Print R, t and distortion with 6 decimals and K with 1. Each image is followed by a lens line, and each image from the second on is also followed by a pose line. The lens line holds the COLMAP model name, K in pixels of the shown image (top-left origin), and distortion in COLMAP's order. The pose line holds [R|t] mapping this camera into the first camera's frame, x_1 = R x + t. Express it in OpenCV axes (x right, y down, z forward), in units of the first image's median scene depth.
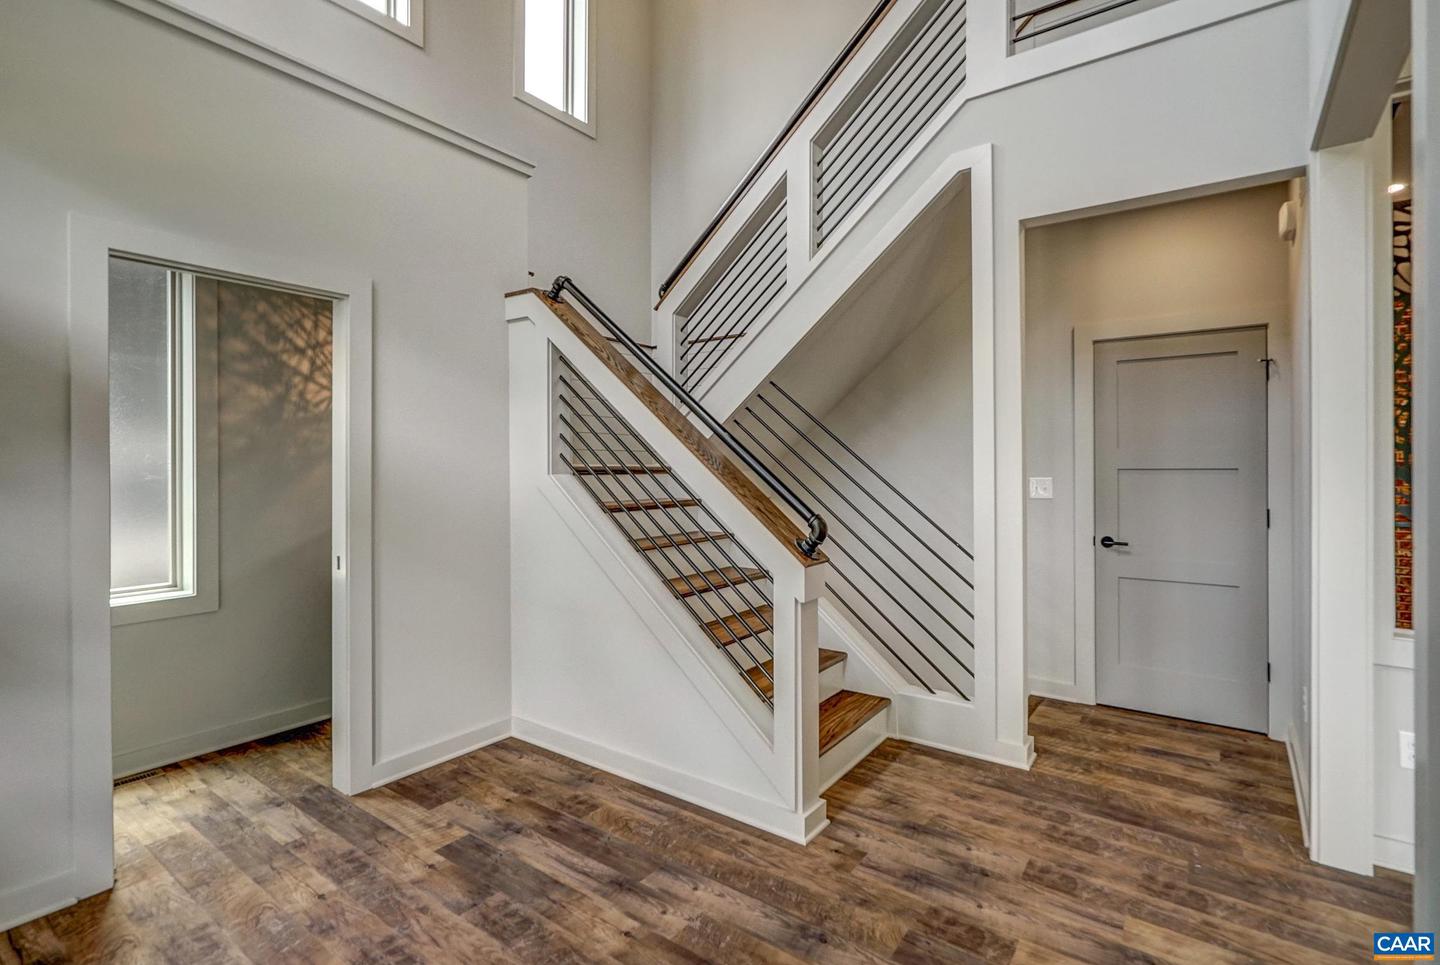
lens RADIAL K [[662.0, 0, 721.5], [0, 662.0, 475.2], [0, 0, 1]] dist [0.001855, 0.000185]
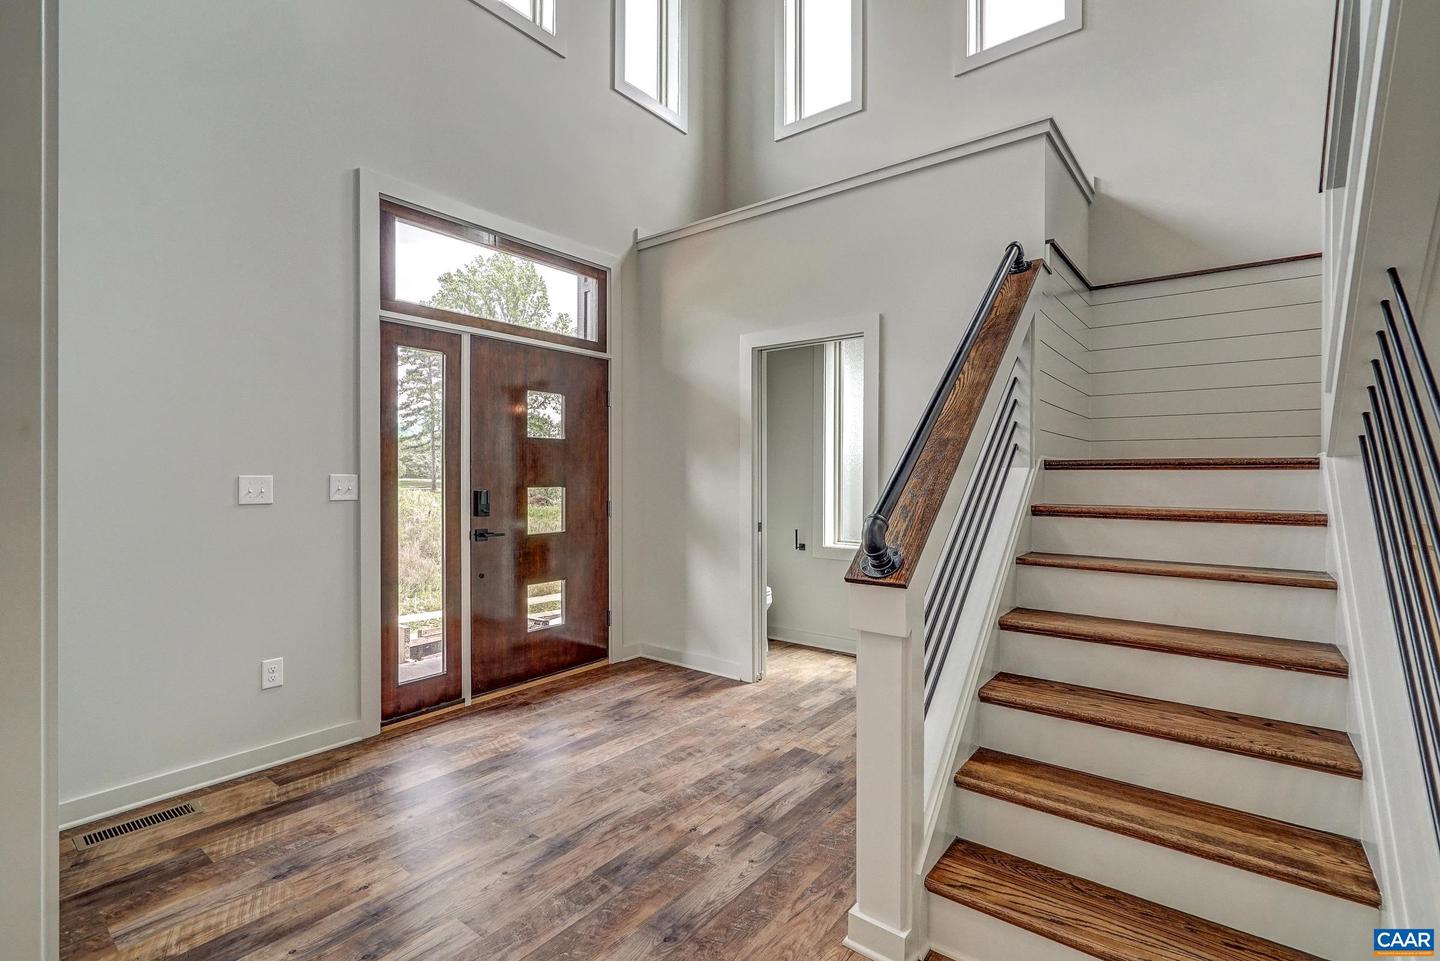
lens RADIAL K [[662.0, 0, 731.5], [0, 662.0, 478.5], [0, 0, 1]] dist [0.001855, 0.000185]
pose [[-0.022919, 0.005812, -0.999720, 0.969529], [-0.009528, 0.999936, 0.006031, 0.021533], [0.999692, 0.009664, -0.022862, 0.966878]]
